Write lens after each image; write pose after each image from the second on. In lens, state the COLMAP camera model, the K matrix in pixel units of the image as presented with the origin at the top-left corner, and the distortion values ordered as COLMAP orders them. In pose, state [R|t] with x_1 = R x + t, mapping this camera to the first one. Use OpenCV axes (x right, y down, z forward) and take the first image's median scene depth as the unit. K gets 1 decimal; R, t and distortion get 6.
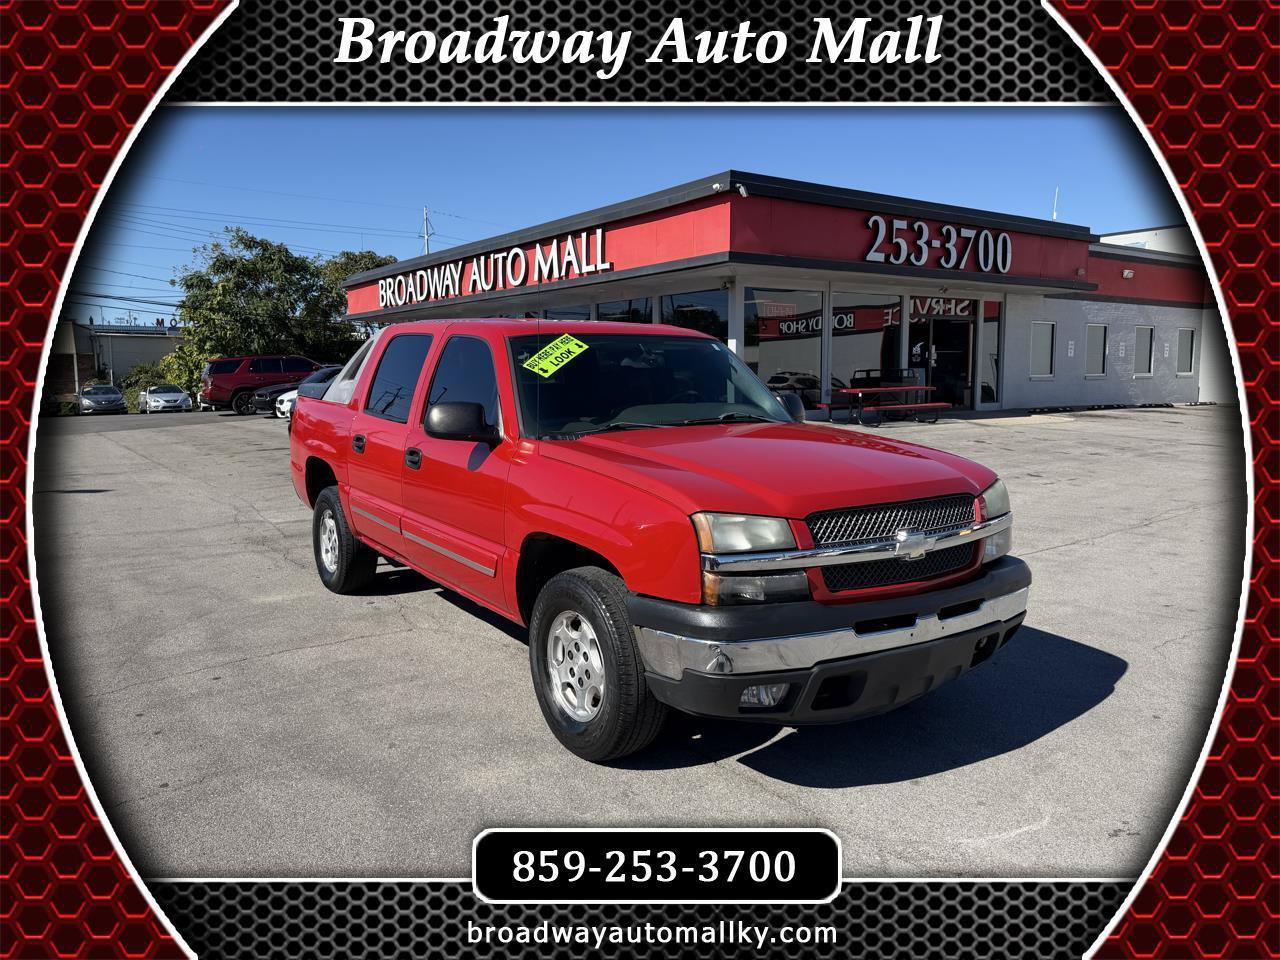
lens RADIAL K [[898.7, 0, 633.1], [0, 898.7, 471.6], [0, 0, 1]] dist [0.049817, -0.060984]
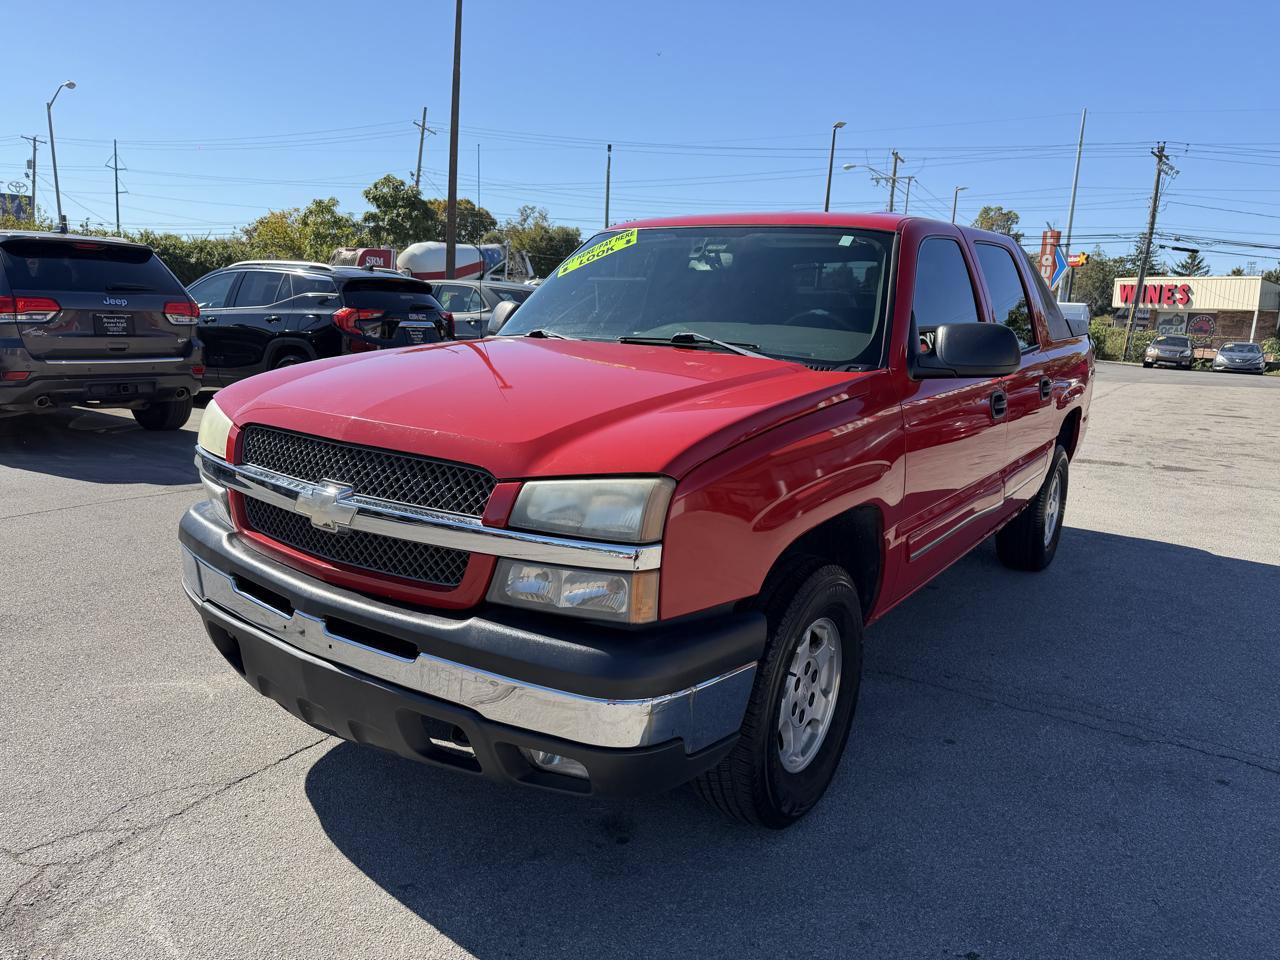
lens RADIAL K [[898.7, 0, 650.4], [0, 898.7, 478.0], [0, 0, 1]] dist [0.049817, -0.060984]
pose [[0.361559, 0.193567, -0.912035, 0.170175], [-0.148265, 0.977700, 0.148727, -0.012385], [0.920485, 0.081449, 0.382195, 0.164709]]
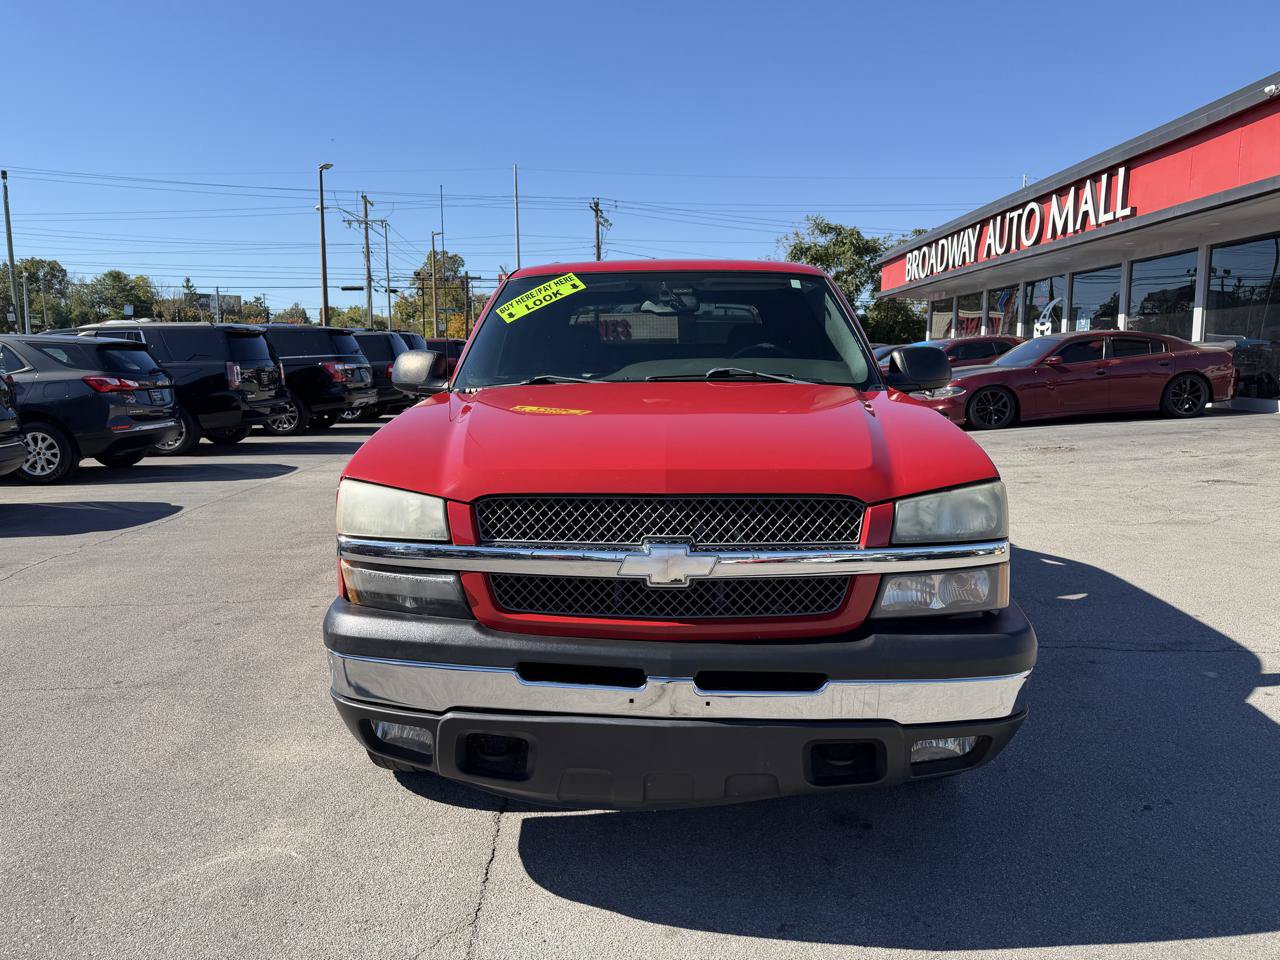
lens RADIAL K [[898.7, 0, 639.1], [0, 898.7, 474.6], [0, 0, 1]] dist [0.049817, -0.060984]
pose [[0.805122, 0.075318, -0.588308, 0.113246], [-0.061831, 0.997158, 0.043043, -0.001104], [0.589878, 0.001721, 0.807491, 0.082005]]
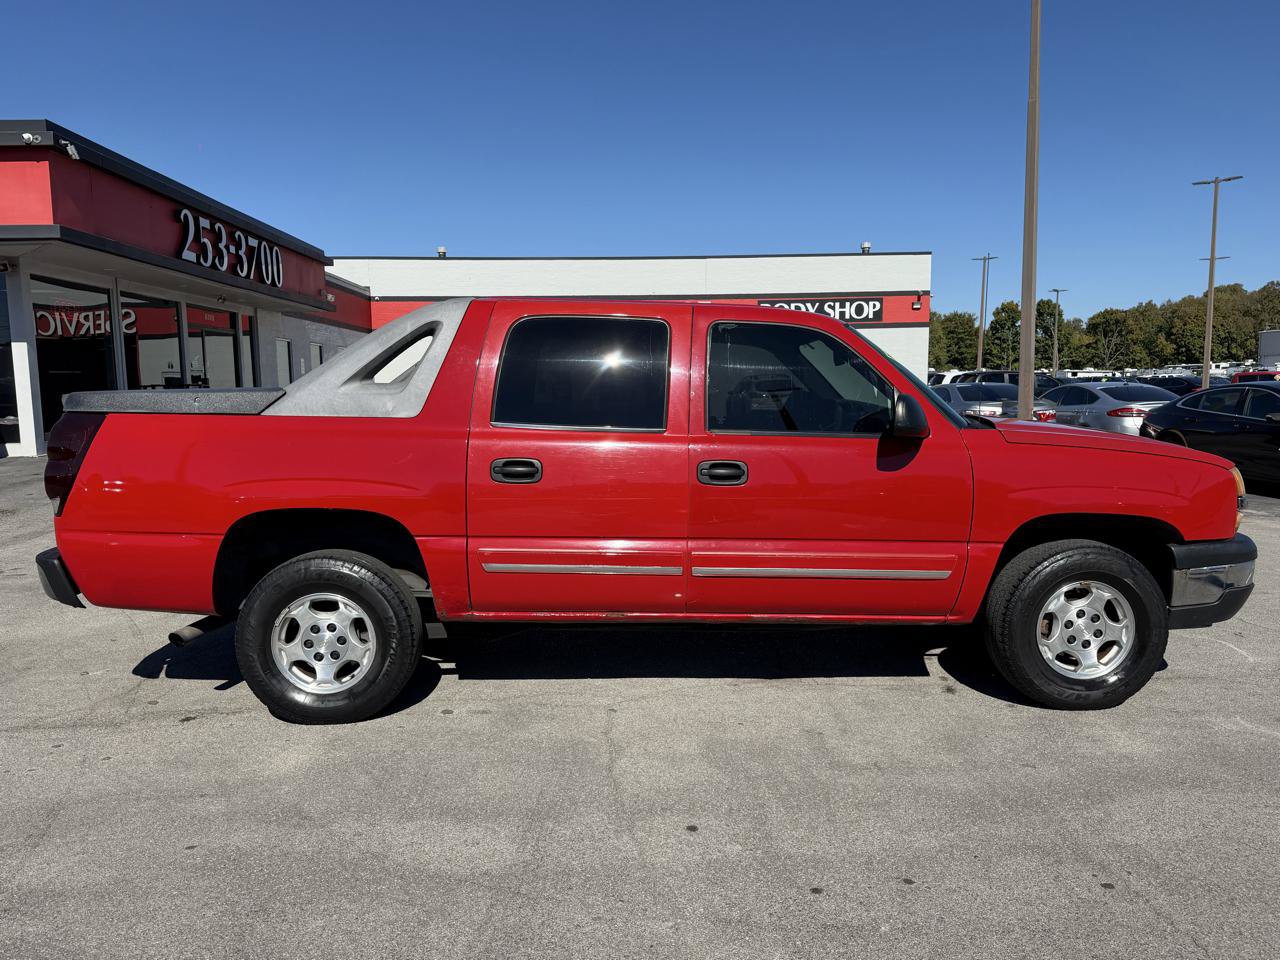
lens RADIAL K [[898.7, 0, 633.4], [0, 898.7, 491.8], [0, 0, 1]] dist [0.049817, -0.060984]
pose [[0.549700, -0.100890, 0.829248, -0.233954], [0.101983, 0.993360, 0.053253, -0.012149], [-0.829114, 0.055296, 0.556339, 0.154344]]
